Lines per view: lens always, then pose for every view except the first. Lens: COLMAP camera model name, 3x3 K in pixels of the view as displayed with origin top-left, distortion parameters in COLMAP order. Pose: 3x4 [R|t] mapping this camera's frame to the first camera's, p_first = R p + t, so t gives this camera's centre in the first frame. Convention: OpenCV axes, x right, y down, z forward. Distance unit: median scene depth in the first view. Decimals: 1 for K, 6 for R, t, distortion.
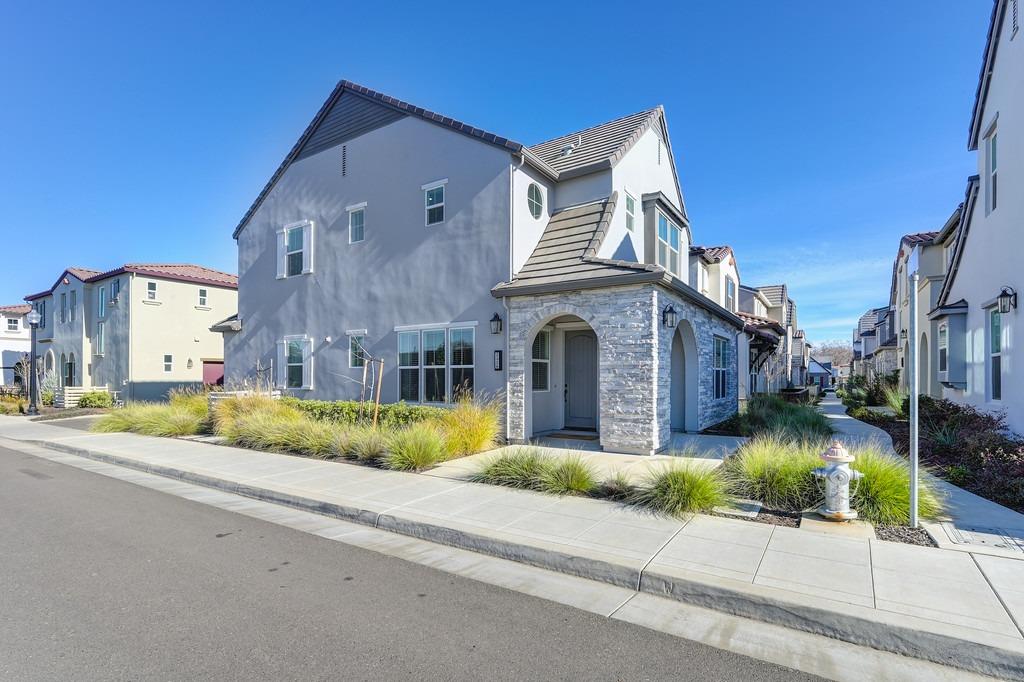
lens RADIAL K [[460.4, 0, 511.8], [0, 460.4, 345.2], [0, 0, 1]] dist [0.000733, 0.000226]
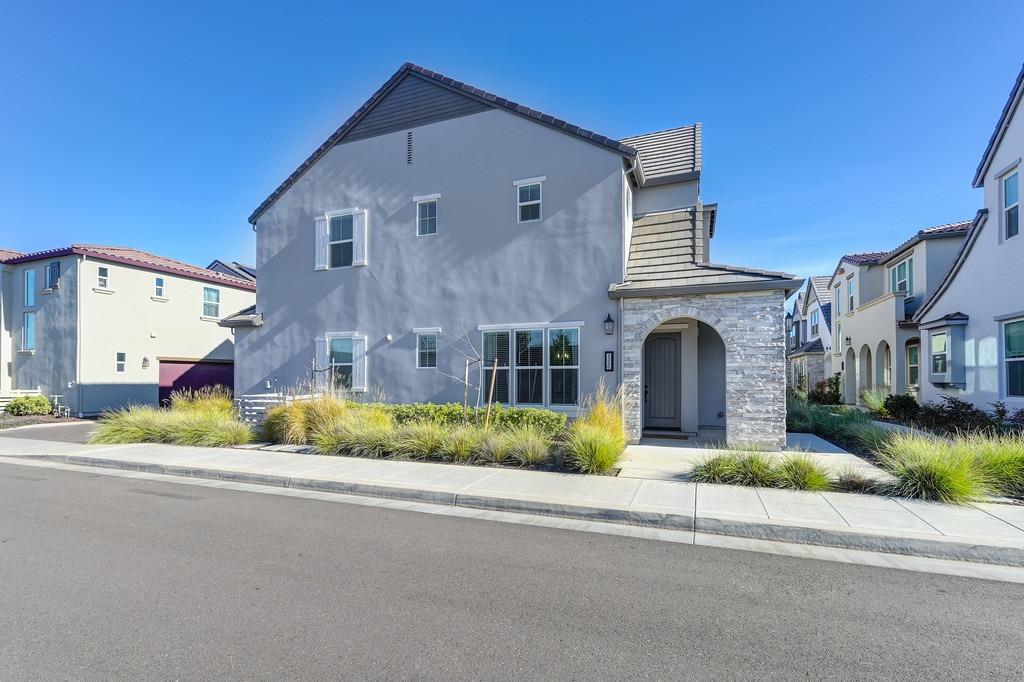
lens RADIAL K [[460.9, 0, 512.0], [0, 460.9, 341.0], [0, 0, 1]] dist [0.001870, 0.000228]
pose [[0.983453, 0.015369, 0.180512, -0.358527], [-0.012922, 0.999808, -0.014724, 0.005436], [-0.180704, 0.012148, 0.983463, 0.044602]]
